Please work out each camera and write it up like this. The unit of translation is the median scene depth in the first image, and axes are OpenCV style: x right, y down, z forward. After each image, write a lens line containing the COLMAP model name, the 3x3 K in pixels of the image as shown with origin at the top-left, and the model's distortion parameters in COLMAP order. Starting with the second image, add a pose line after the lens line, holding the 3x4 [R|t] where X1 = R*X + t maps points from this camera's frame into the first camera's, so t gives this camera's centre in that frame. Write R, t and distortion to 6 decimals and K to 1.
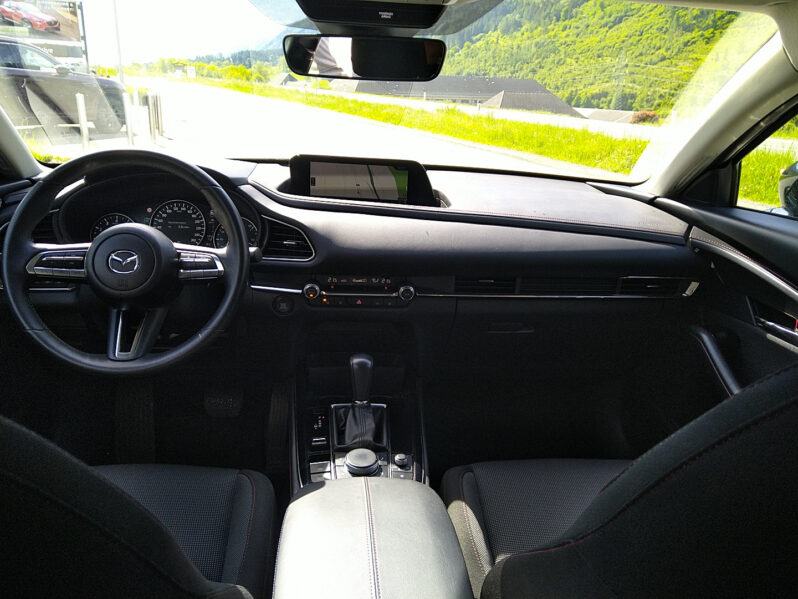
lens RADIAL K [[609.7, 0, 399.0], [0, 609.7, 299.5], [0, 0, 1]] dist [0.007207, 0.008593]
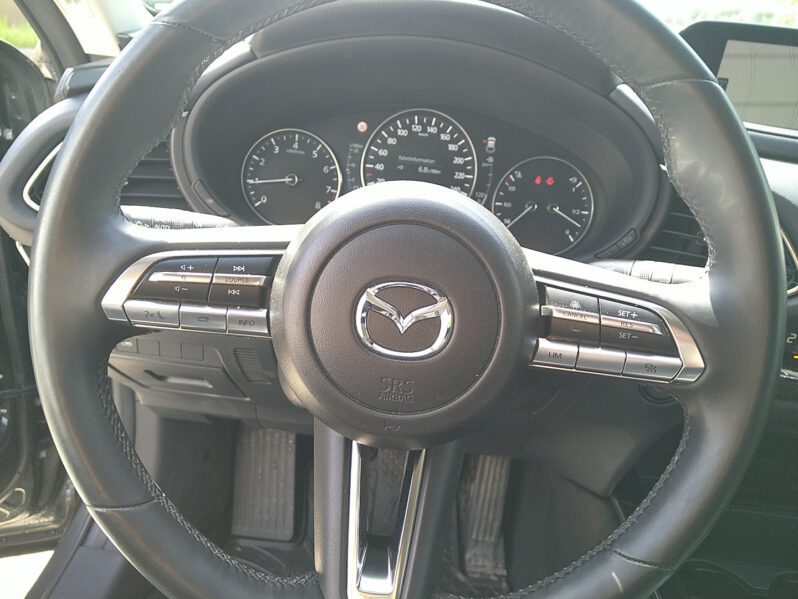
lens RADIAL K [[631.8, 0, 399.0], [0, 631.8, 299.5], [0, 0, 1]] dist [0.002445, 0.007454]
pose [[0.990416, 0.104754, -0.090018, -0.326174], [-0.091777, 0.986191, 0.137858, -0.087832], [0.103216, -0.128275, 0.986353, 0.528090]]
